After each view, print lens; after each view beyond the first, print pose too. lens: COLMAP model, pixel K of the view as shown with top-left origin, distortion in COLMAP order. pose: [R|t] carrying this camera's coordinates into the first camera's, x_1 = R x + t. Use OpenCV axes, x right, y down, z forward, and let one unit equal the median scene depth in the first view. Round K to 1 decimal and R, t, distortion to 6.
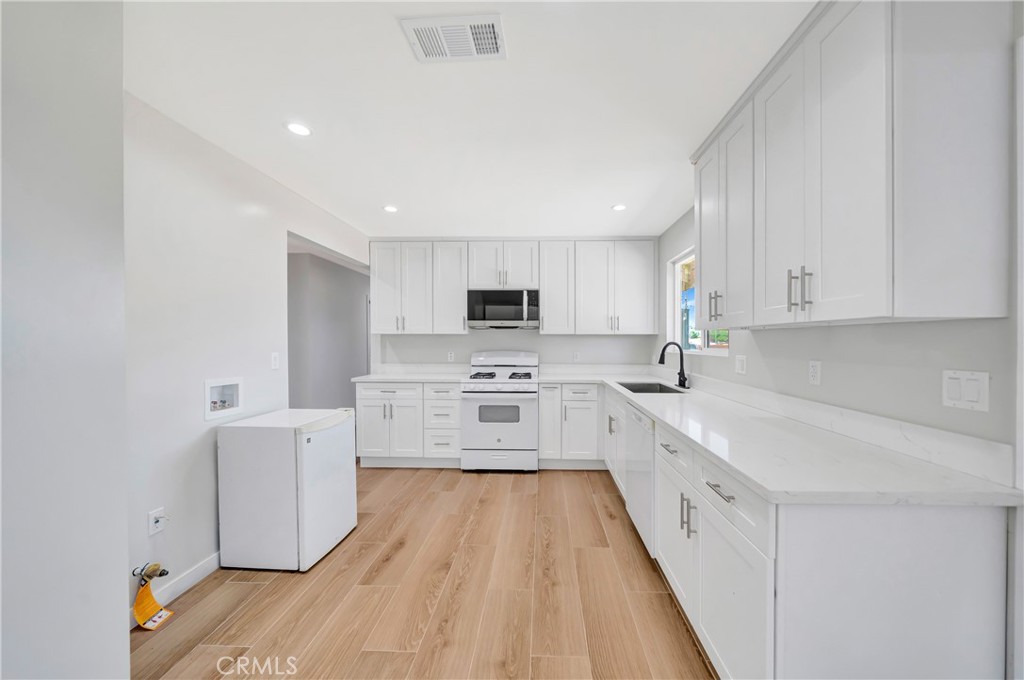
lens RADIAL K [[365.2, 0, 528.9], [0, 365.2, 343.3], [0, 0, 1]] dist [-0.000174, -0.000014]
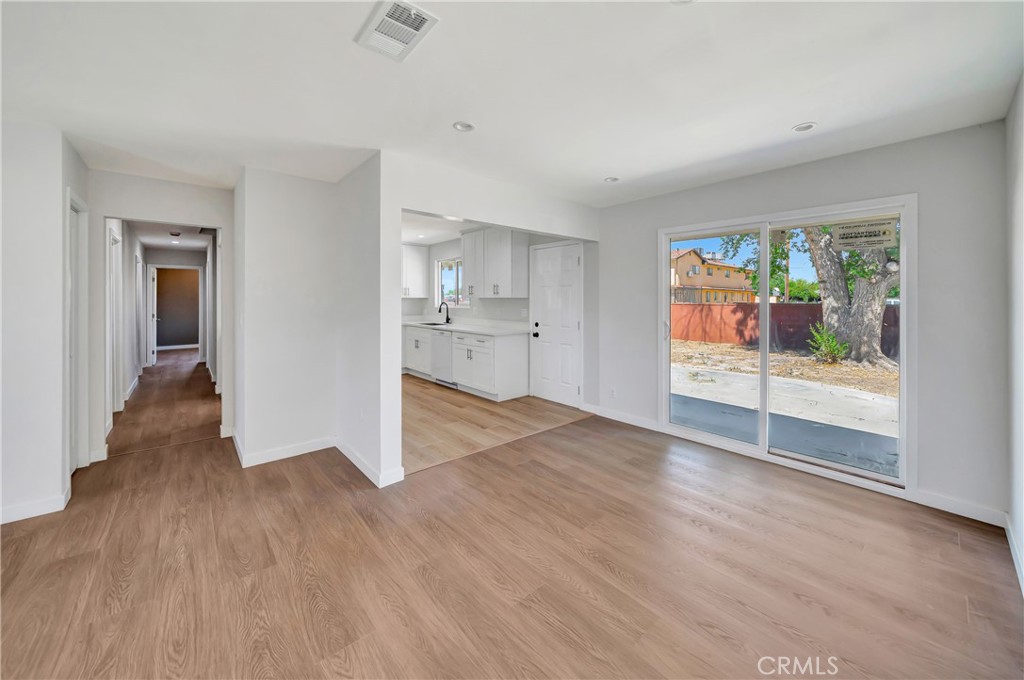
lens RADIAL K [[379.8, 0, 525.7], [0, 379.8, 301.6], [0, 0, 1]] dist [-0.001911, -0.000084]
pose [[0.722151, -0.003975, 0.691724, -0.666069], [0.005436, 0.999985, 0.000072, -0.004636], [-0.691714, 0.003708, 0.722162, -0.779657]]
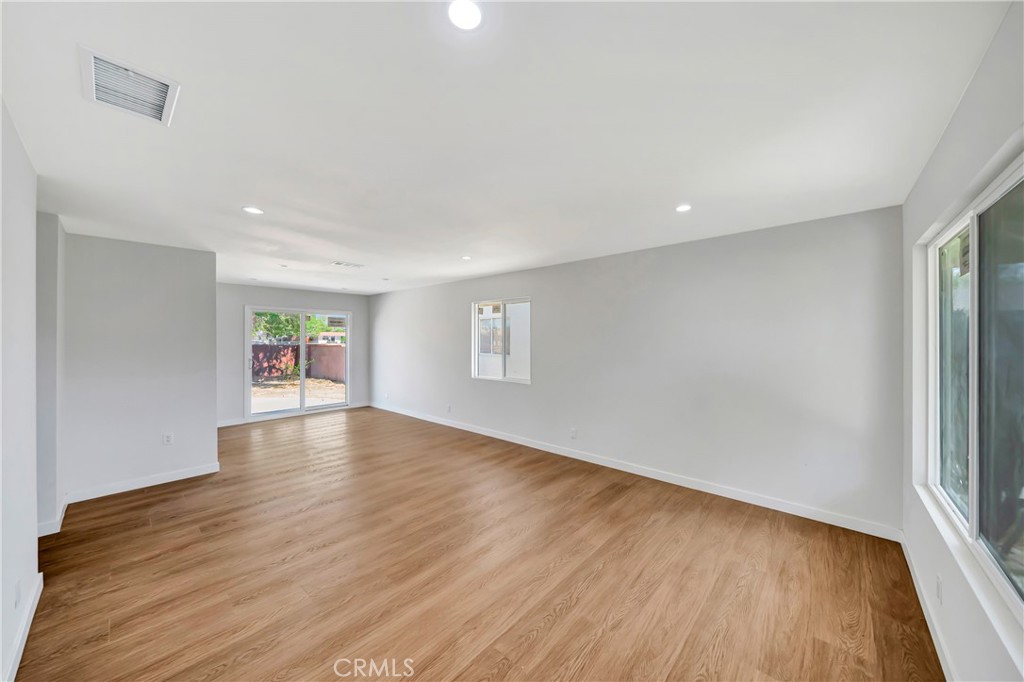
lens RADIAL K [[357.7, 0, 517.7], [0, 357.7, 339.8], [0, 0, 1]] dist [-0.000328, -0.000009]
pose [[-0.771389, -0.002921, 0.636358, -1.751170], [0.002288, 0.999970, 0.007364, -0.047702], [-0.636360, 0.007137, -0.771359, 0.209826]]
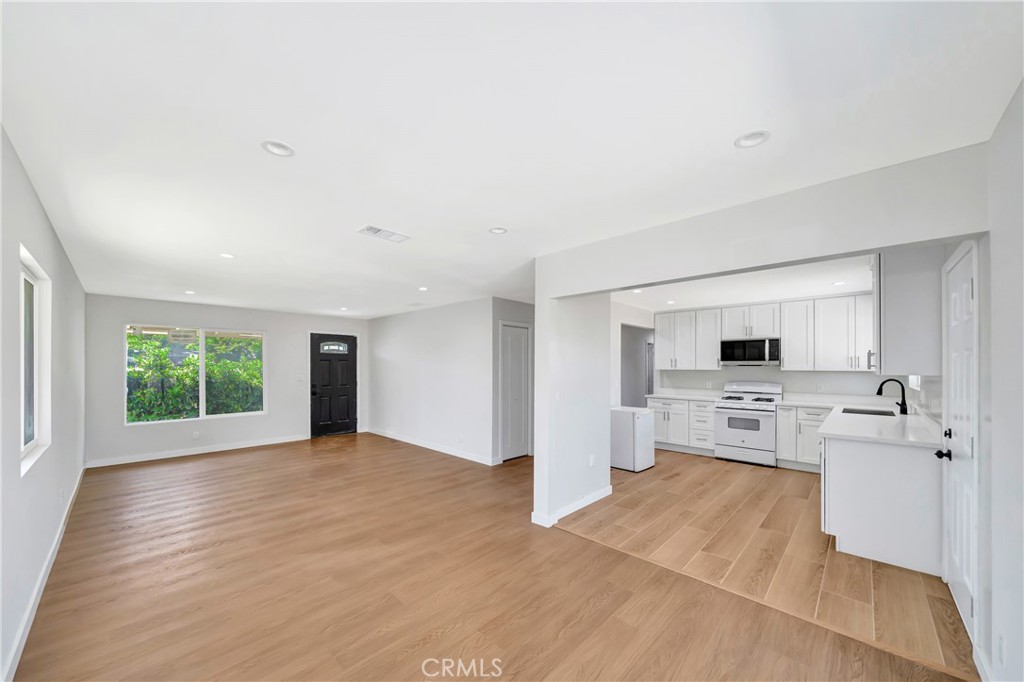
lens RADIAL K [[369.8, 0, 503.5], [0, 369.8, 366.9], [0, 0, 1]] dist [-0.000852, -0.000048]
pose [[0.739711, 0.001002, -0.672924, 0.209784], [-0.006831, 0.999959, -0.006021, -0.024764], [0.672890, 0.009051, 0.739687, -0.782659]]
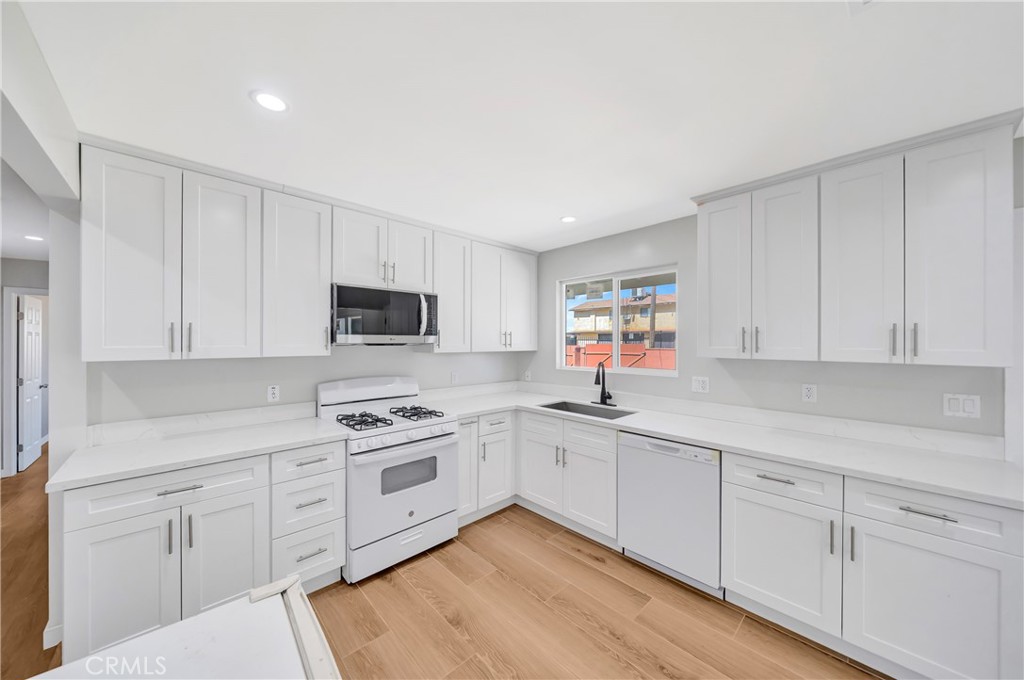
lens RADIAL K [[355.3, 0, 513.8], [0, 355.3, 341.8], [0, 0, 1]] dist [-0.001252, -0.000062]
pose [[0.696578, -0.001129, 0.717480, -0.415700], [0.003872, 0.999990, -0.002185, -0.050190], [-0.717471, 0.004300, 0.696575, 0.397372]]
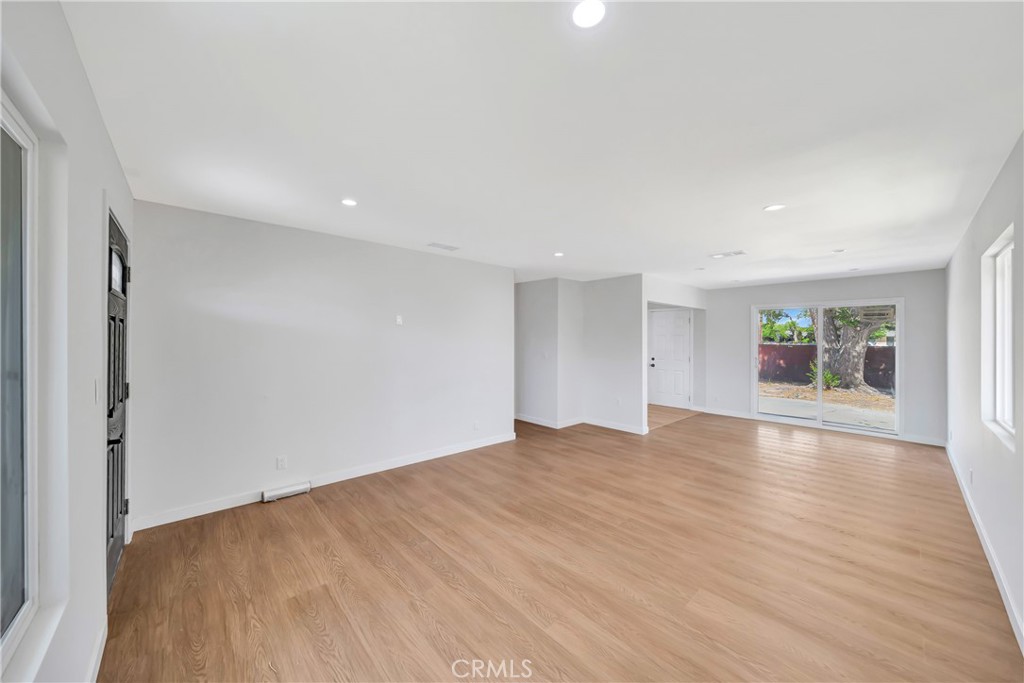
lens RADIAL K [[361.7, 0, 495.3], [0, 361.7, 339.2], [0, 0, 1]] dist [-0.002356, -0.000129]
pose [[0.733041, 0.001122, 0.680183, -1.809611], [0.001703, 0.999992, -0.003485, -0.030368], [-0.680182, 0.003713, 0.733034, -0.719385]]
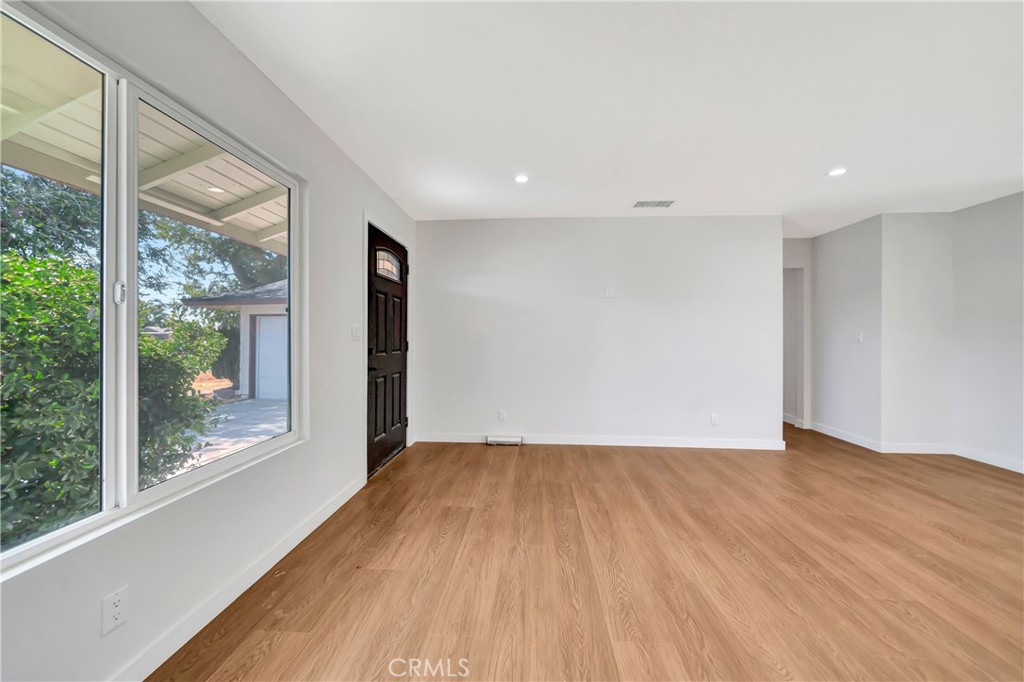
lens RADIAL K [[366.0, 0, 511.7], [0, 366.0, 338.3], [0, 0, 1]] dist [0.000079, 0.000052]
pose [[0.999568, 0.000120, -0.029390, -1.528673], [-0.000297, 0.999982, -0.006028, 0.047025], [0.029388, 0.006034, 0.999550, -0.790053]]
